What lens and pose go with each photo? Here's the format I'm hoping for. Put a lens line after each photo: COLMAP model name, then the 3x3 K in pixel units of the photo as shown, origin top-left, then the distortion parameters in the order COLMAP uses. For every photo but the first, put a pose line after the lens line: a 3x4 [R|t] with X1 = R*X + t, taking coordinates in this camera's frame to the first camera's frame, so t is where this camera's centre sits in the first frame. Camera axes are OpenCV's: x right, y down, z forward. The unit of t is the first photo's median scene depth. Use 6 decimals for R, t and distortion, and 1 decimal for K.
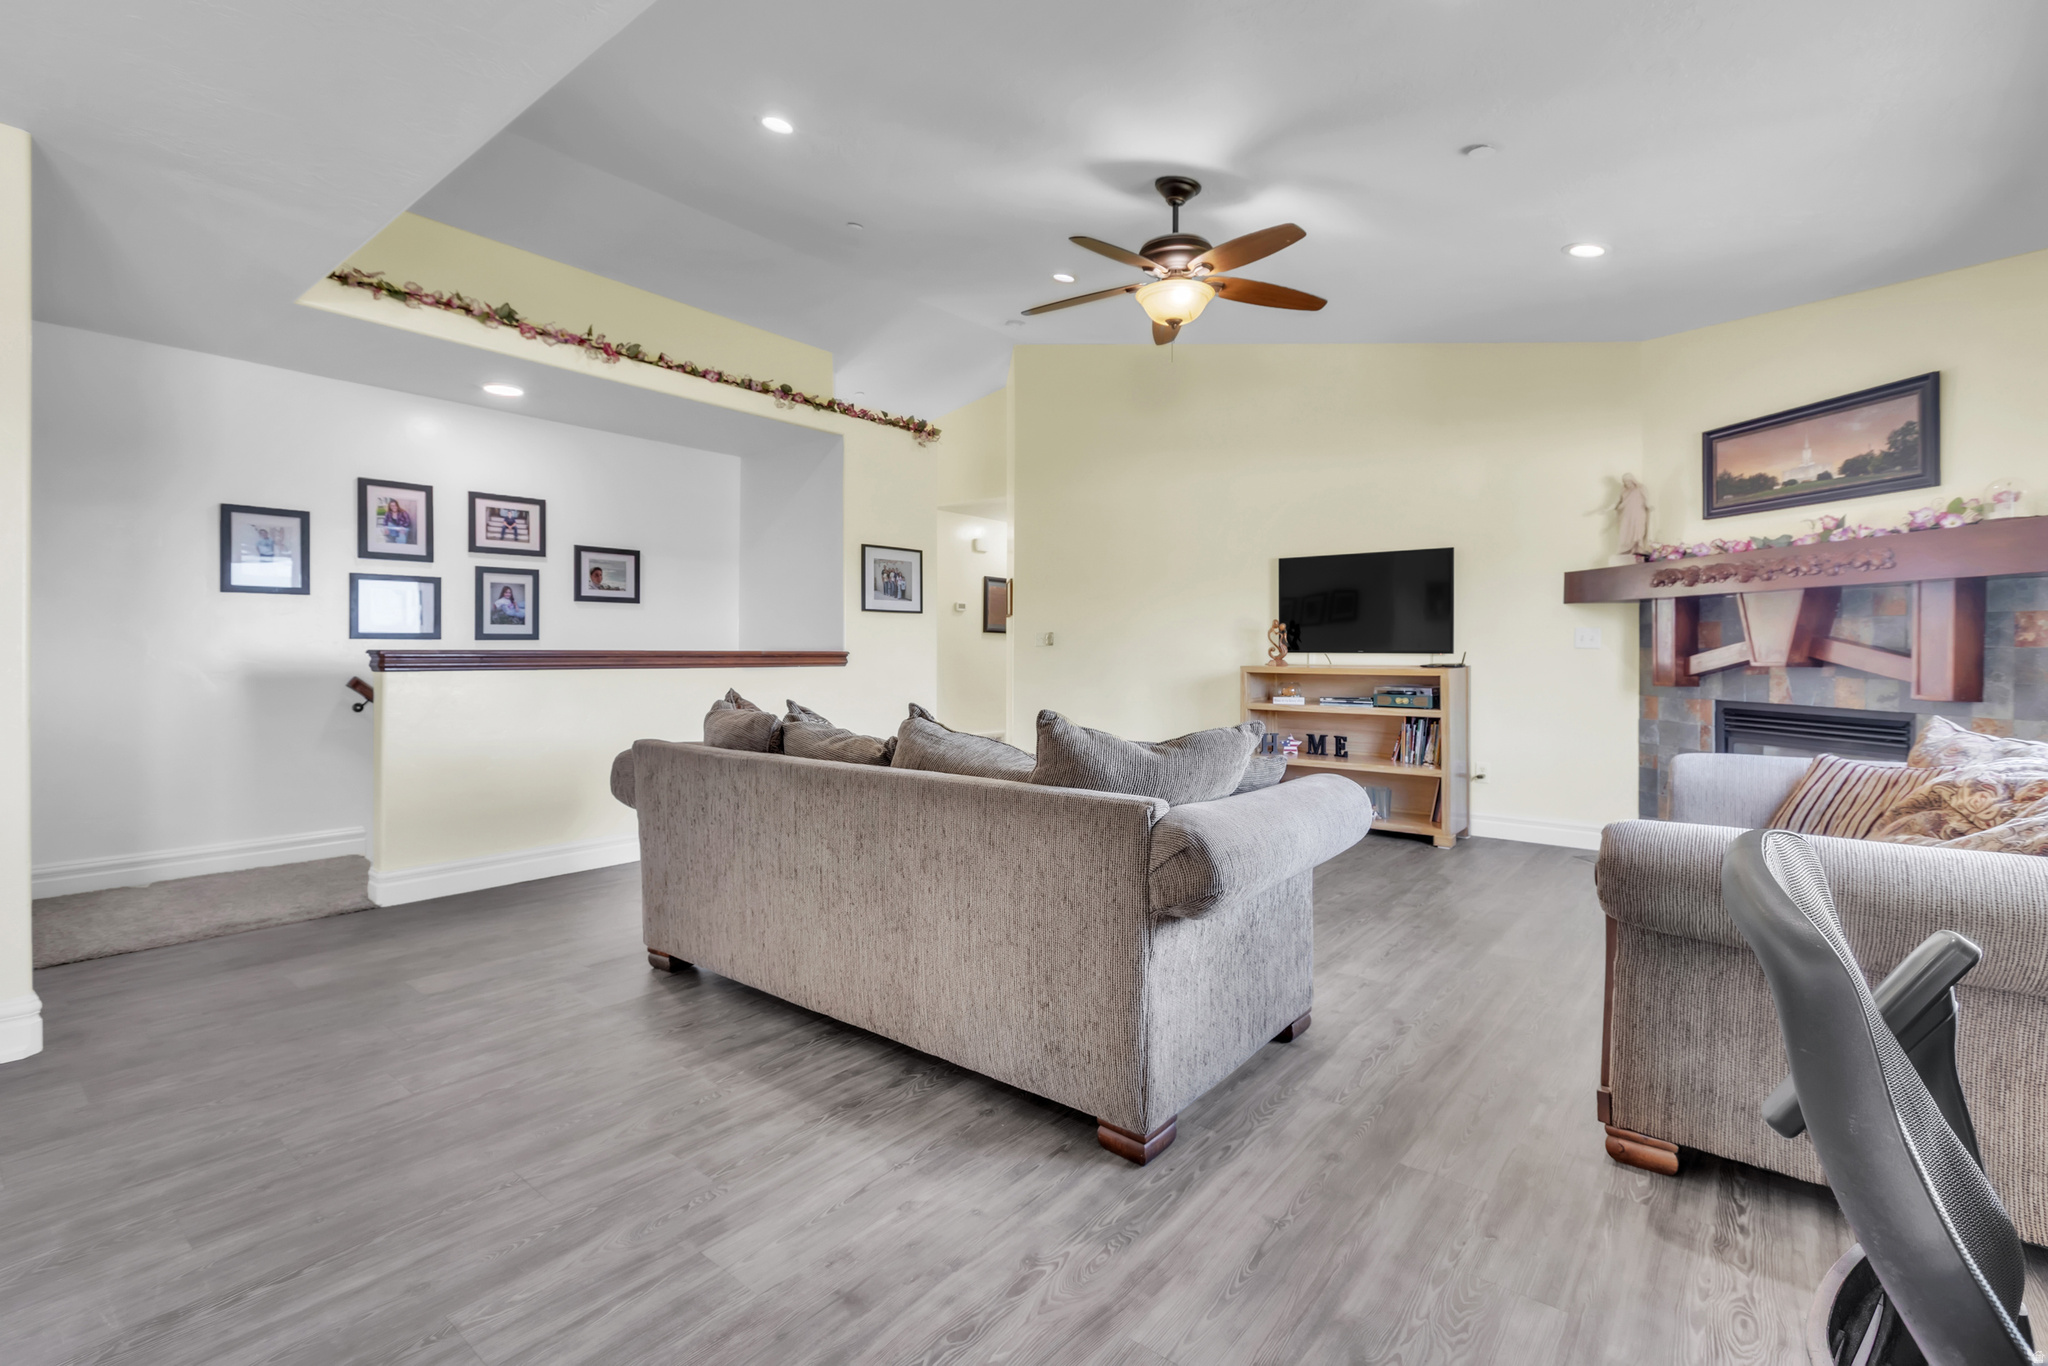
lens RADIAL K [[919.2, 0, 1025.9], [0, 919.2, 661.6], [0, 0, 1]] dist [-0.002005, -0.000909]
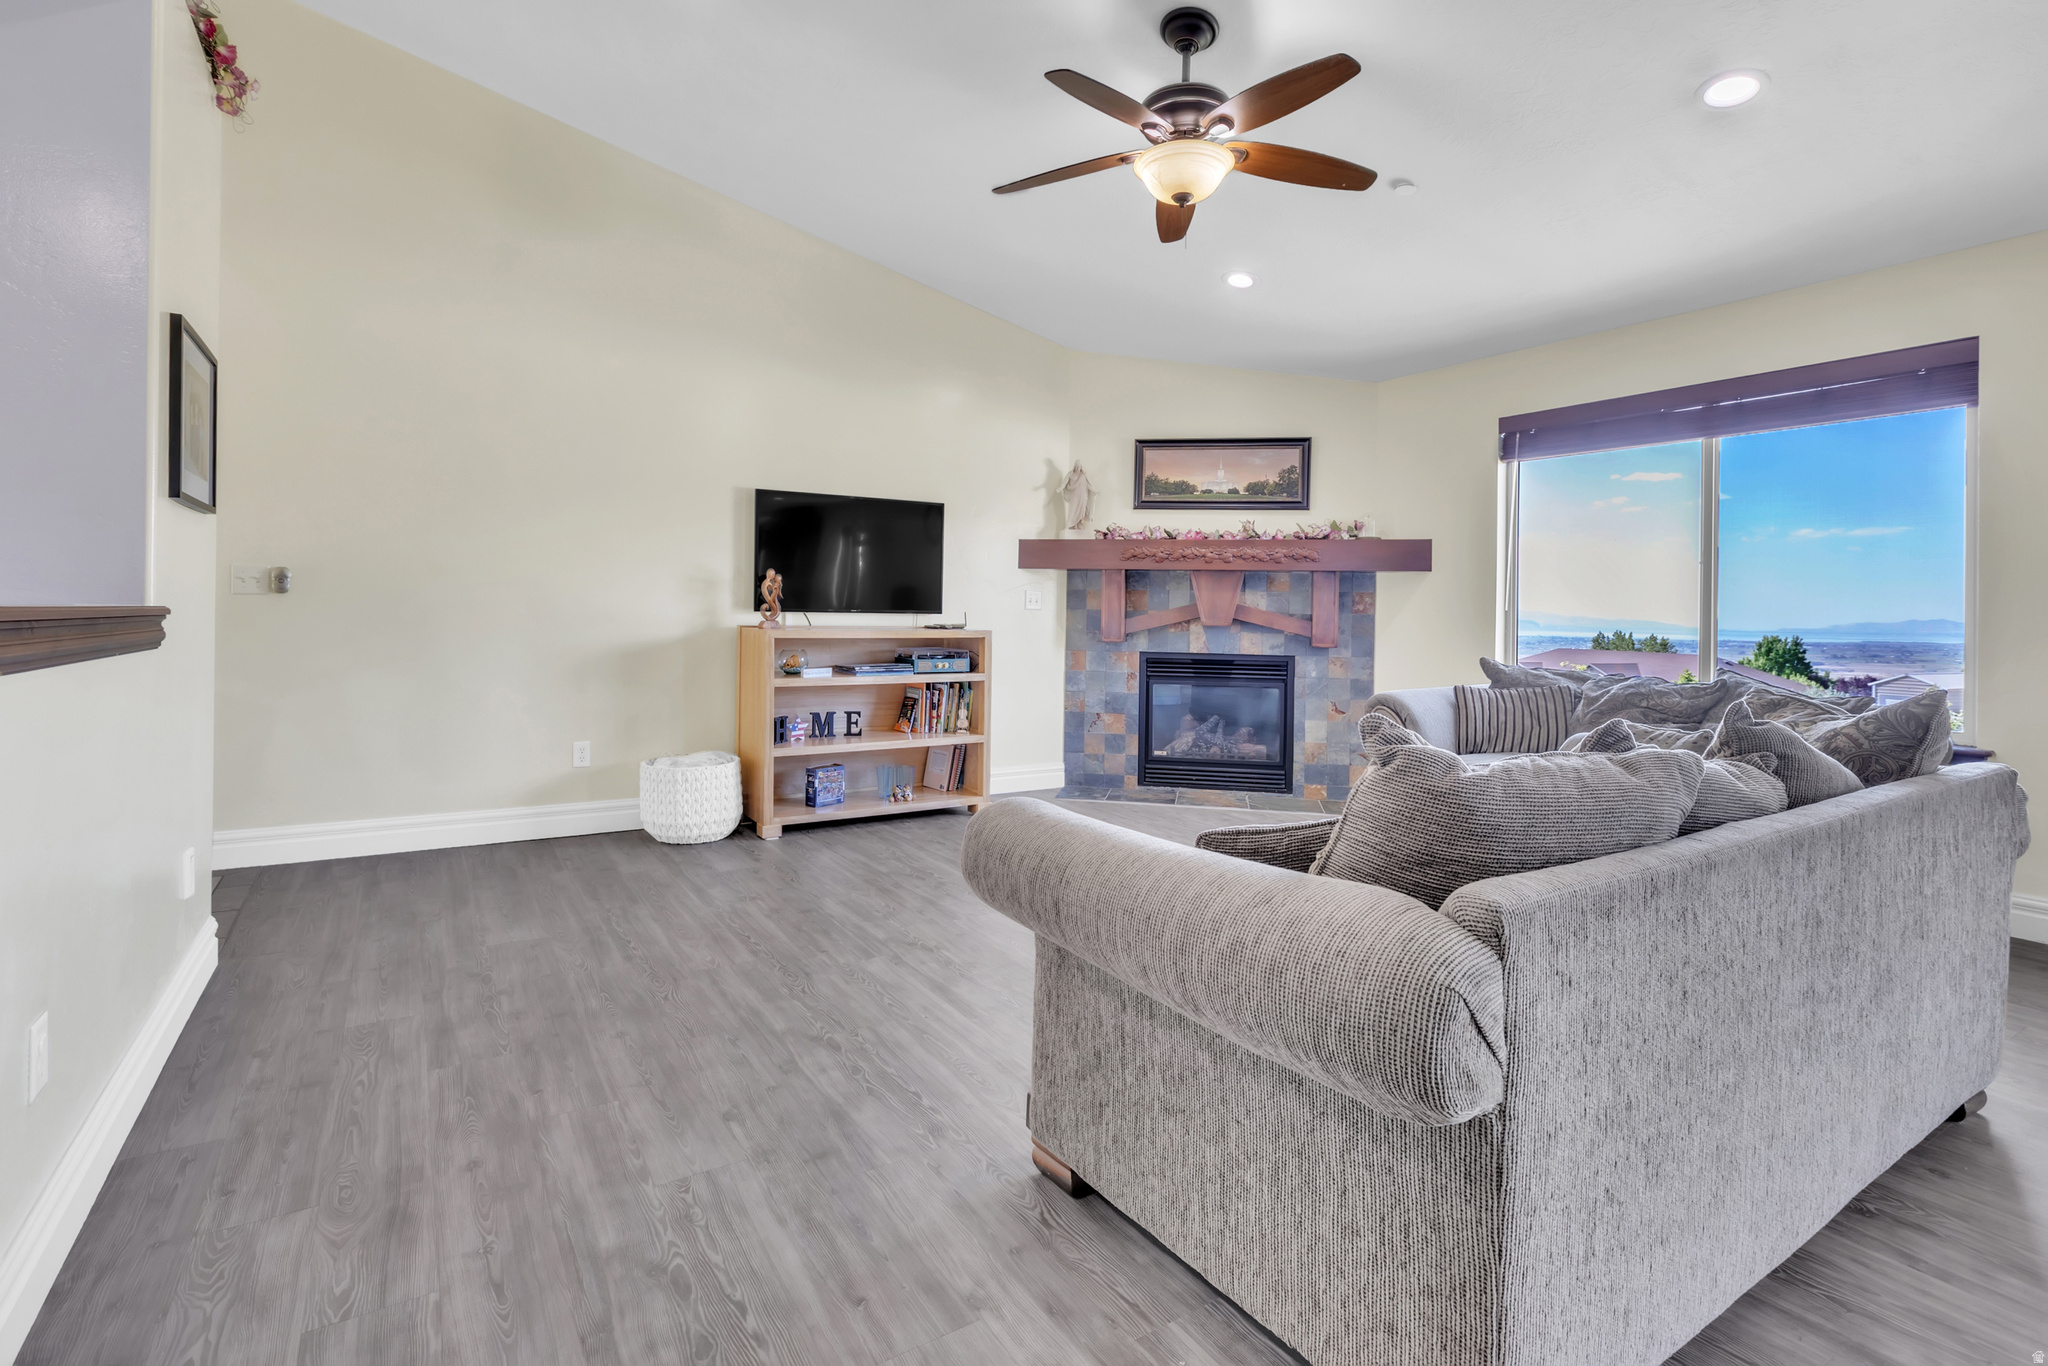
lens RADIAL K [[964.9, 0, 1019.9], [0, 964.9, 629.9], [0, 0, 1]] dist [0.001031, 0.000189]
pose [[0.326539, -0.015395, 0.945058, -0.564504], [-0.002134, 0.999853, 0.017025, -0.011390], [-0.945181, -0.007576, 0.326458, 0.719523]]
